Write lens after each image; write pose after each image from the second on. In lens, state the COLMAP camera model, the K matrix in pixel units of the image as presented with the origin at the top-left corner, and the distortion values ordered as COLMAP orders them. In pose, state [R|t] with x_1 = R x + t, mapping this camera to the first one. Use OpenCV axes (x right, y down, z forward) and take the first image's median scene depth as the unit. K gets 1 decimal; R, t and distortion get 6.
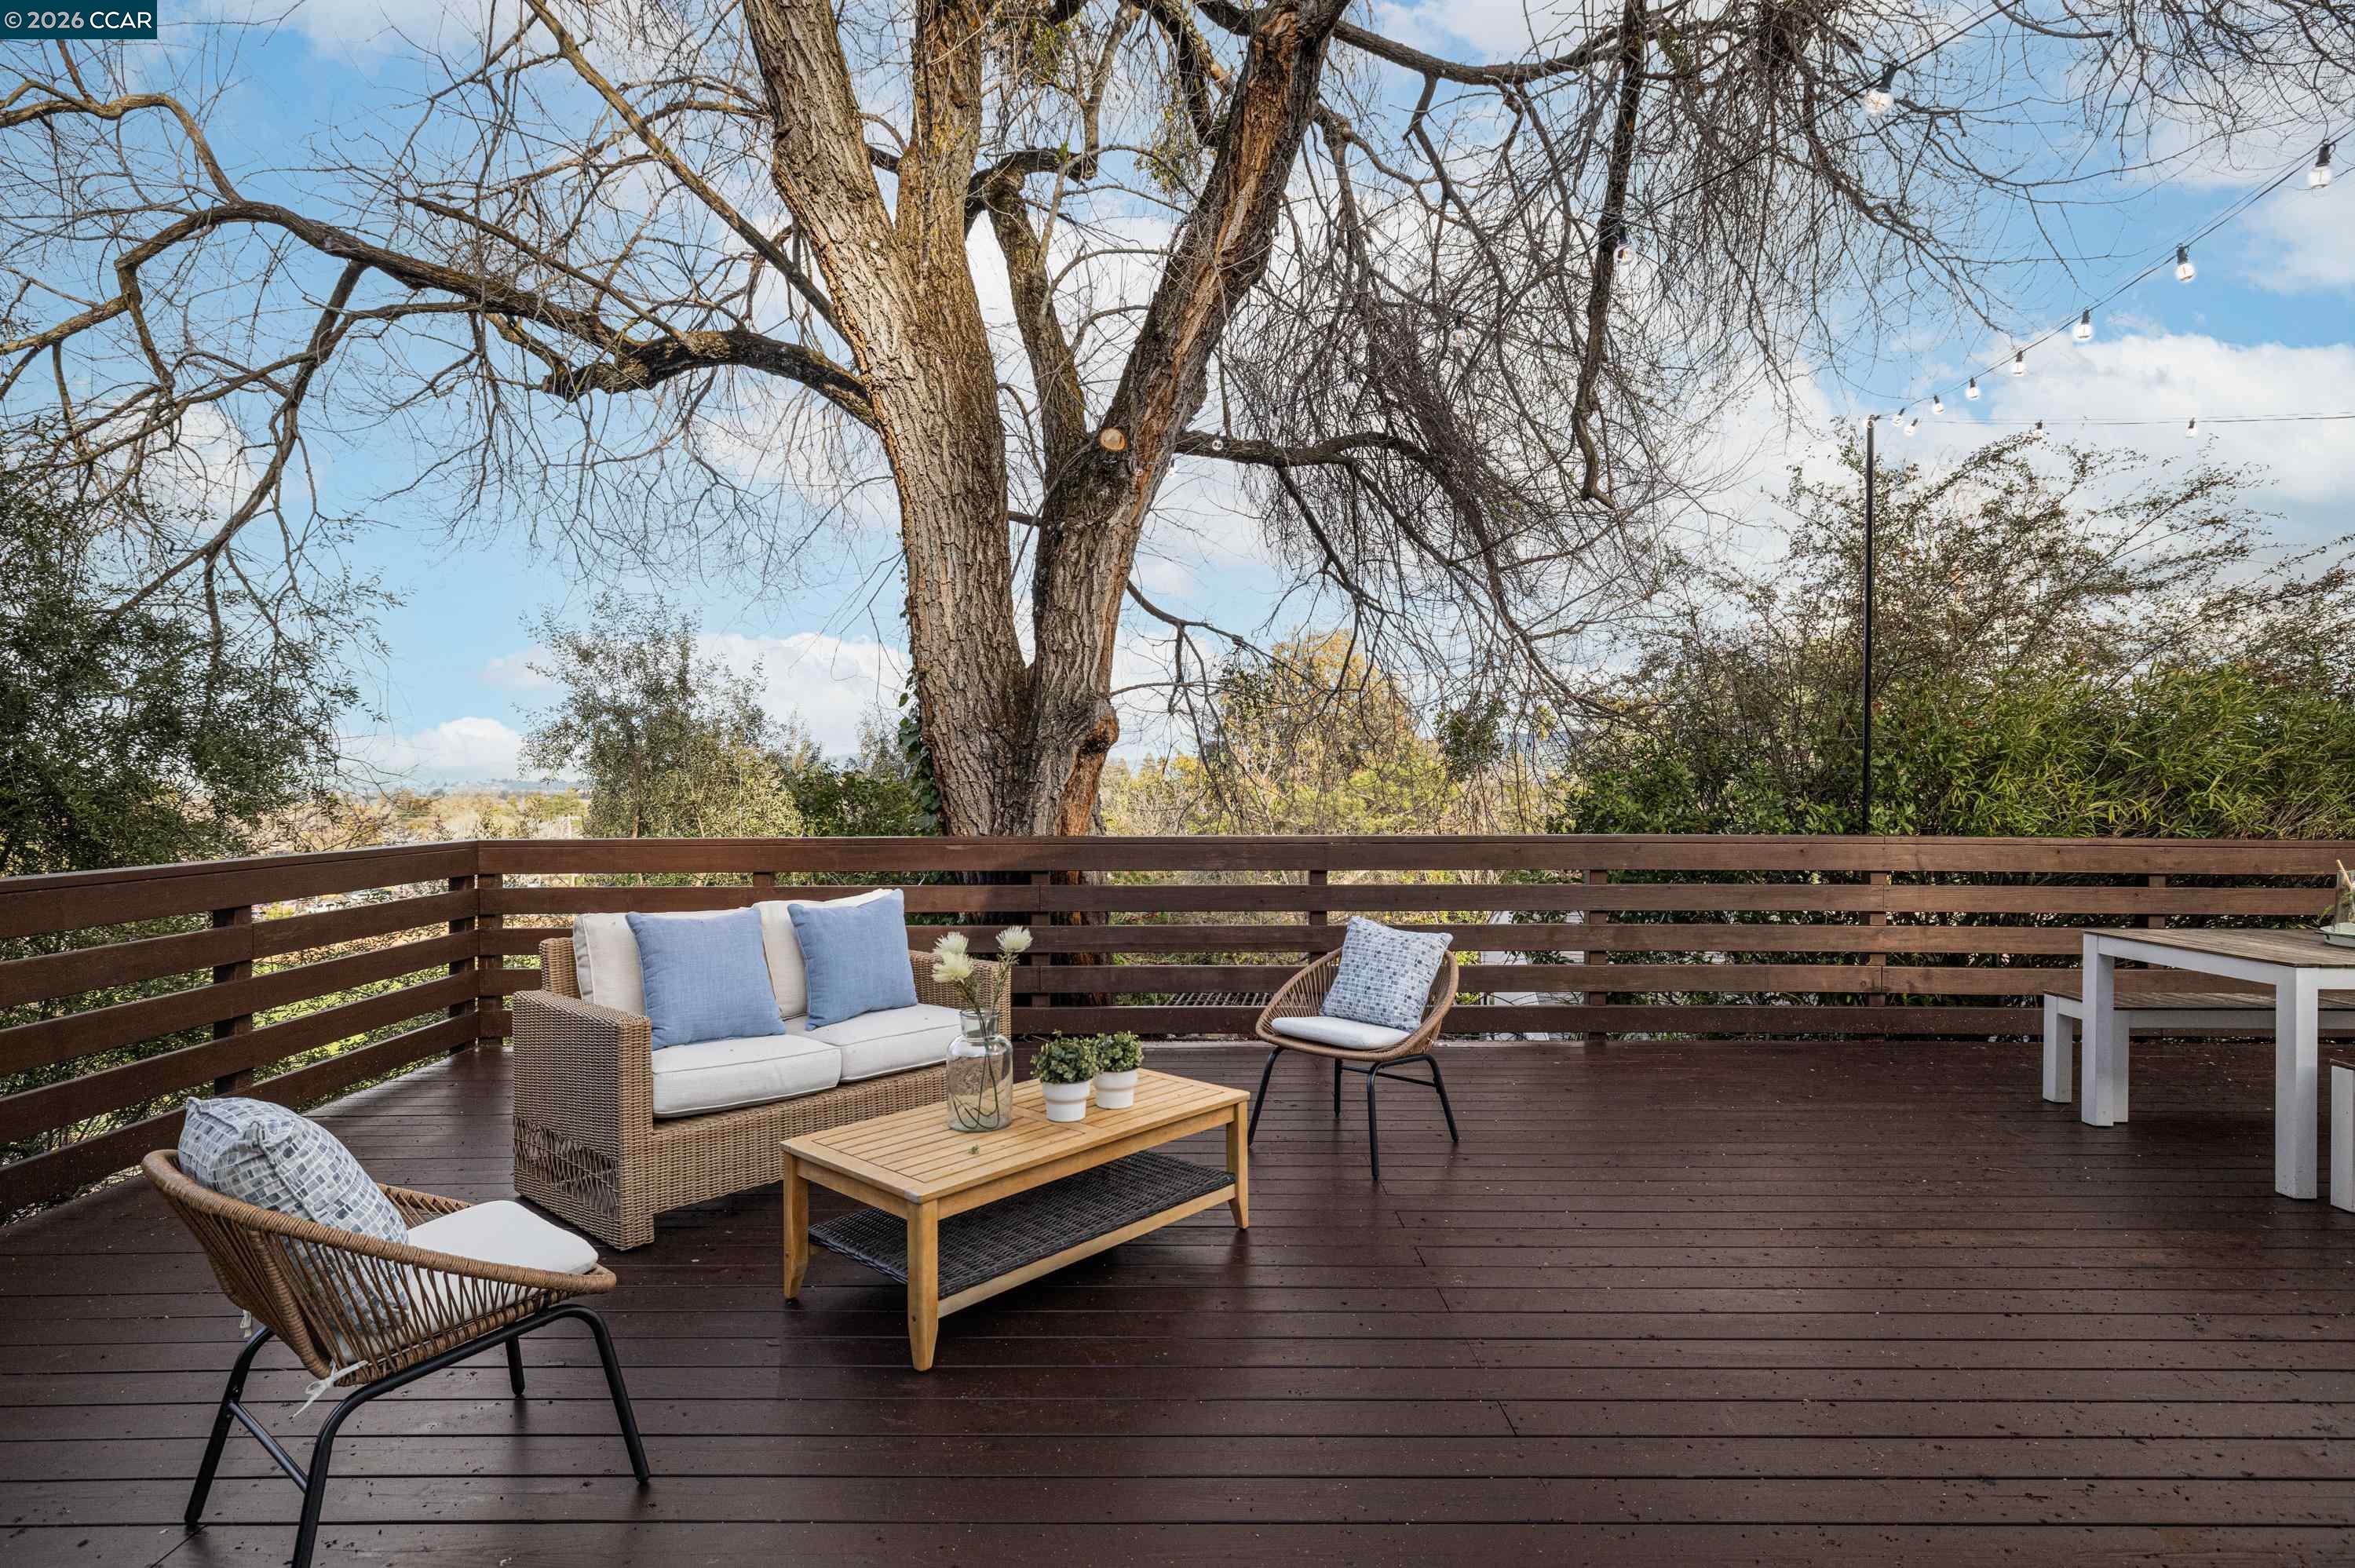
lens RADIAL K [[1229.6, 0, 1176.4], [0, 1229.6, 790.7], [0, 0, 1]] dist [0.000232, -0.000231]
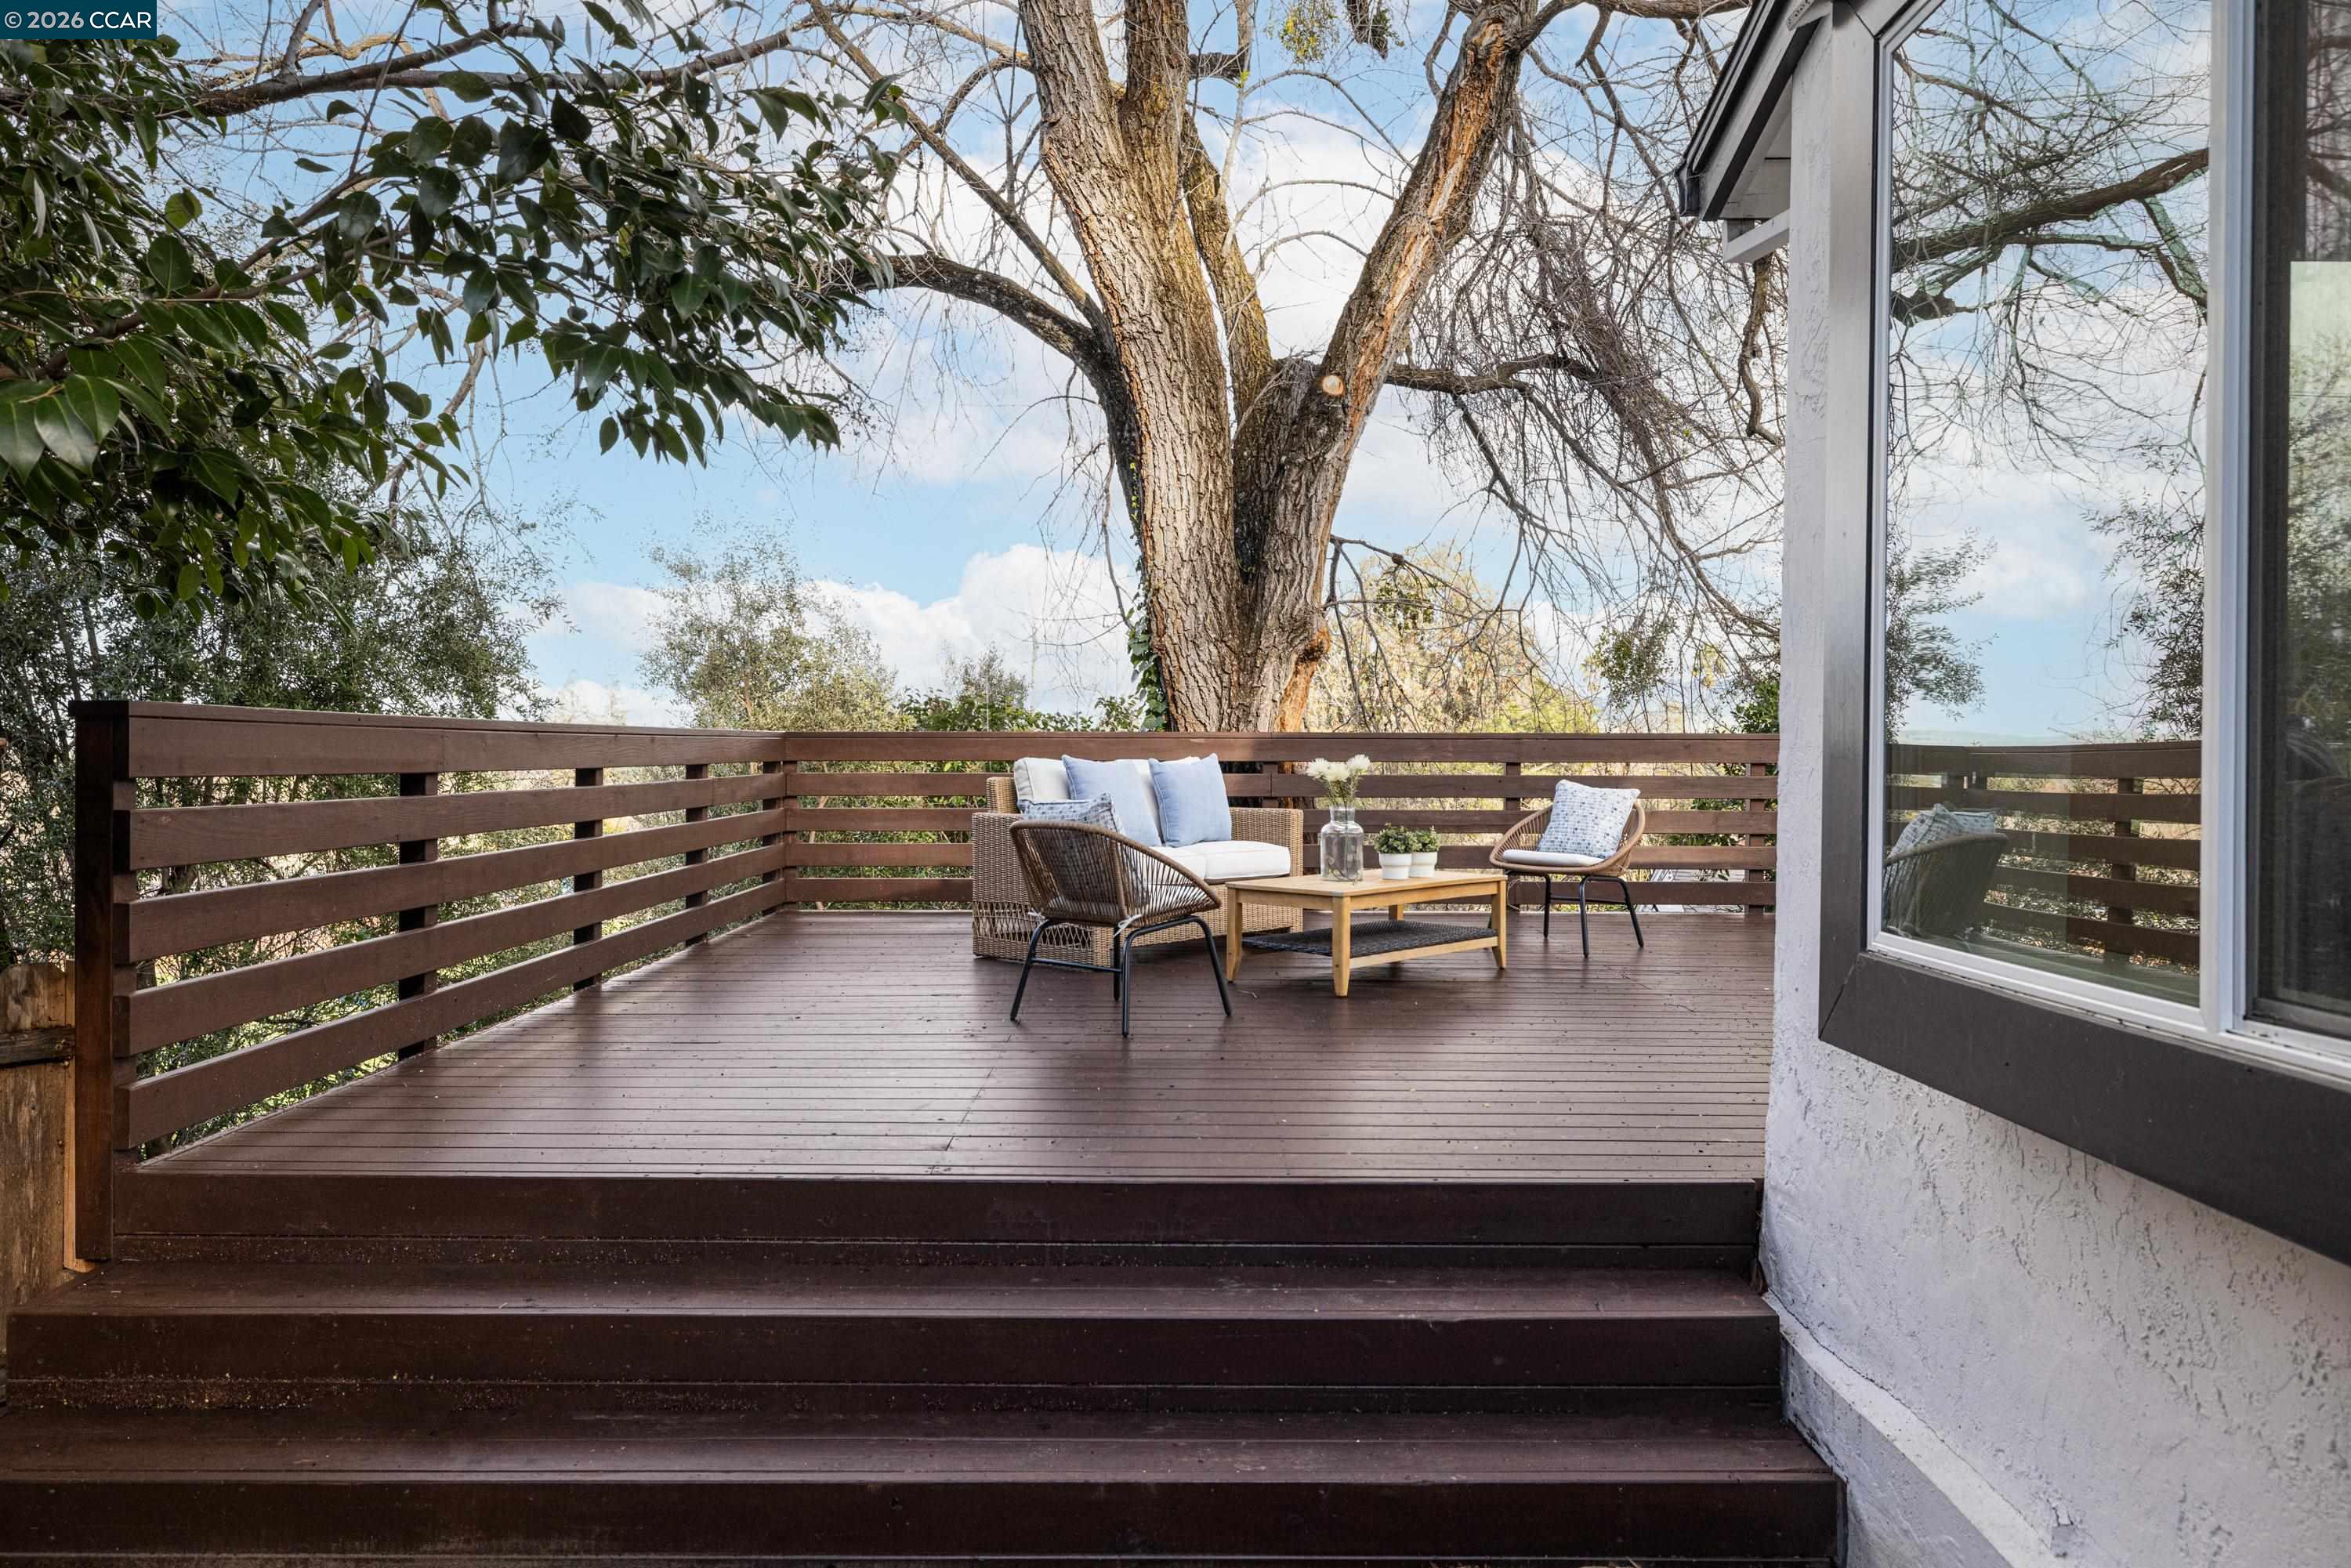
lens RADIAL K [[1752.9, 0, 1172.4], [0, 1752.9, 761.7], [0, 0, 1]] dist [0.005752, -0.004032]
pose [[0.999945, 0.006458, -0.008255, -0.140623], [-0.006465, 0.999979, -0.000802, 0.049771], [0.008250, 0.000855, 0.999966, -0.475806]]
